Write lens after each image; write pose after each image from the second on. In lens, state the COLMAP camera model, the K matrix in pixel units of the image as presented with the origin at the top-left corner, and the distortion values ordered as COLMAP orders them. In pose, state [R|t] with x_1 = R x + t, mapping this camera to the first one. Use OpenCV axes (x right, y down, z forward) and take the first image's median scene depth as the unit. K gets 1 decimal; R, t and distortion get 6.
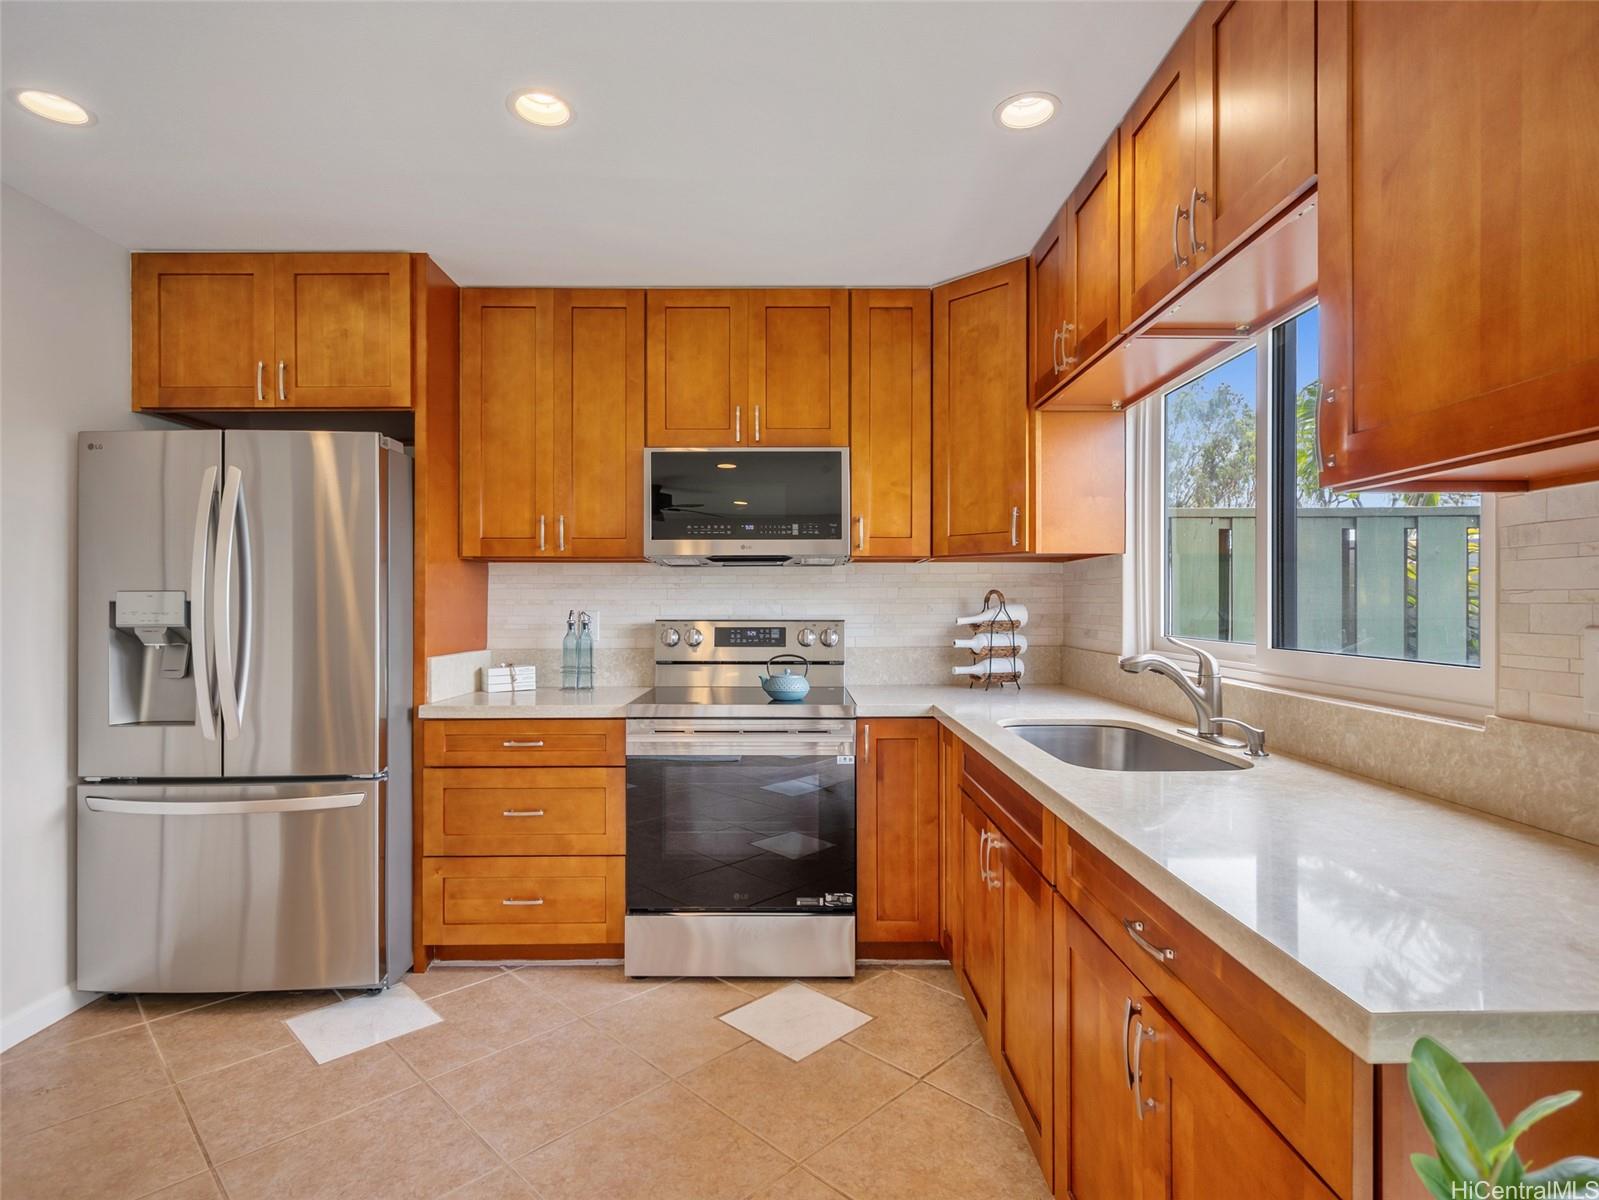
lens RADIAL K [[839.2, 0, 800.3], [0, 839.2, 606.6], [0, 0, 1]] dist [0.004122, 0.000176]
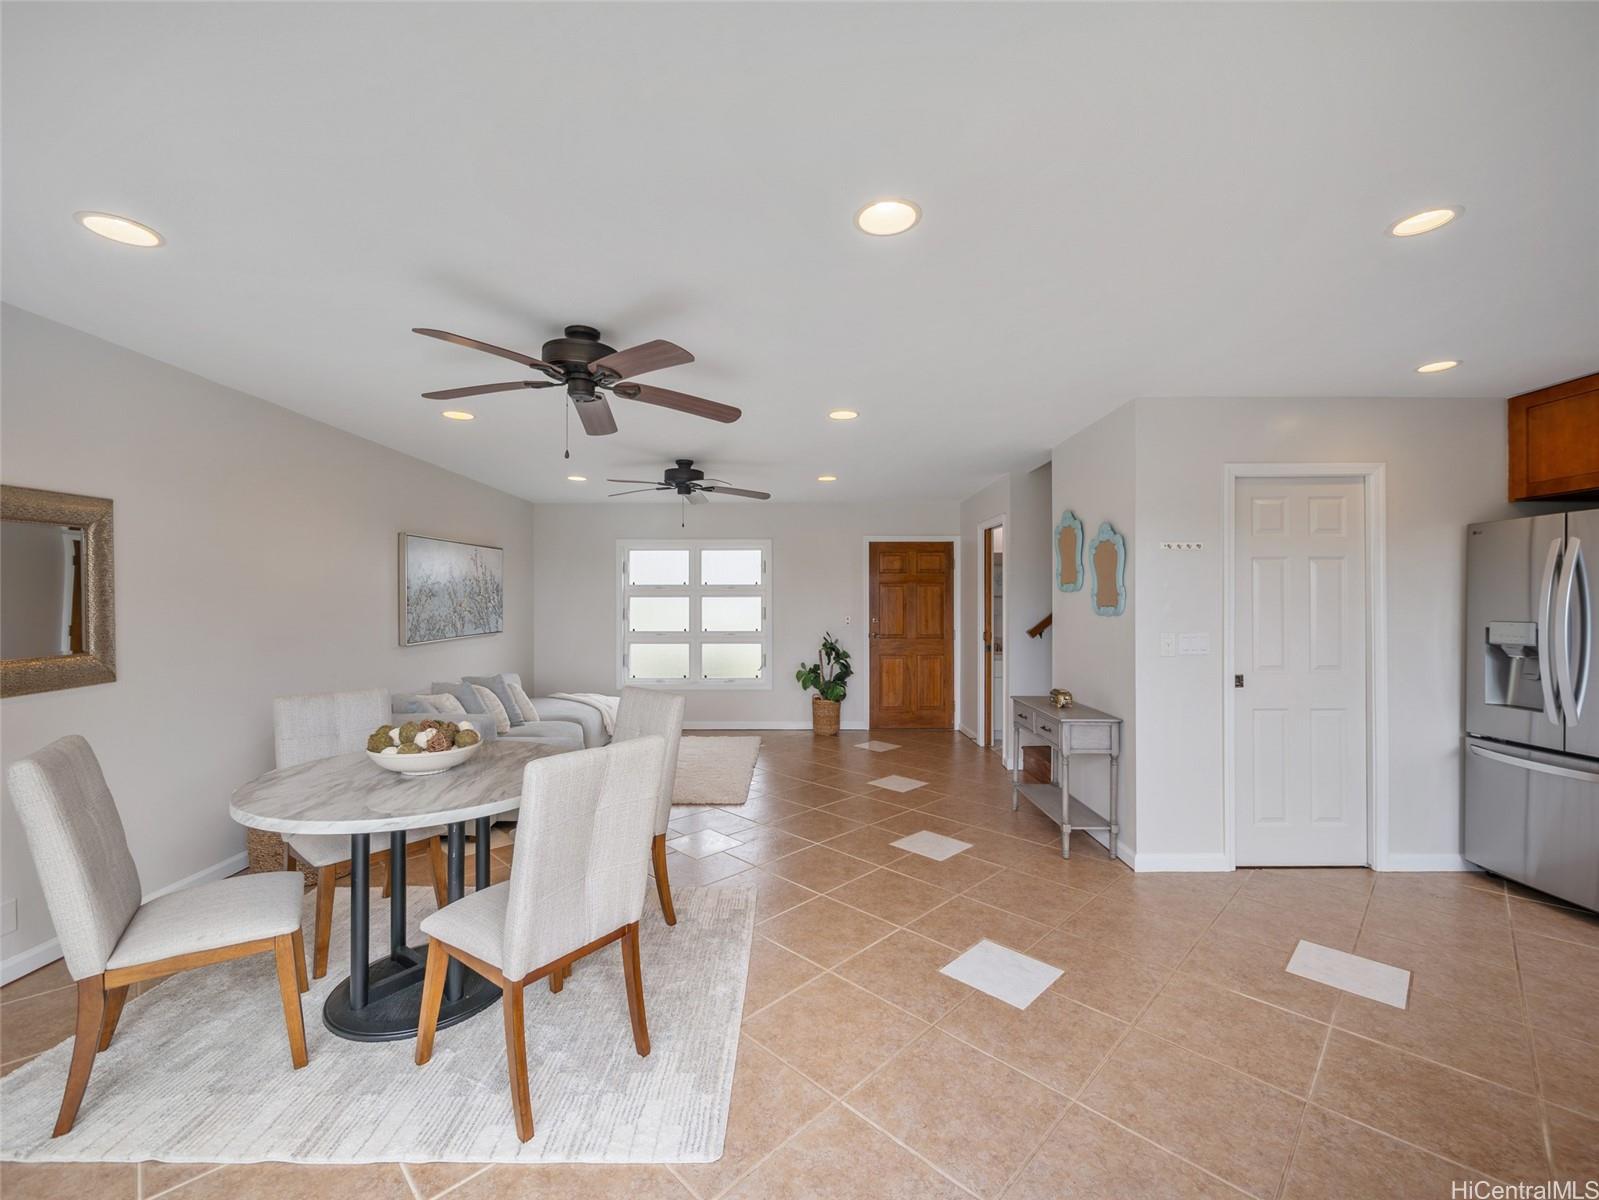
lens RADIAL K [[668.0, 0, 799.3], [0, 668.0, 605.0], [0, 0, 1]] dist [-0.002937, 0.000019]
pose [[0.005106, 0.009417, -0.999943, 0.447540], [0.004188, 0.999947, 0.009439, -0.065993], [0.999978, -0.004236, 0.005067, -0.322841]]
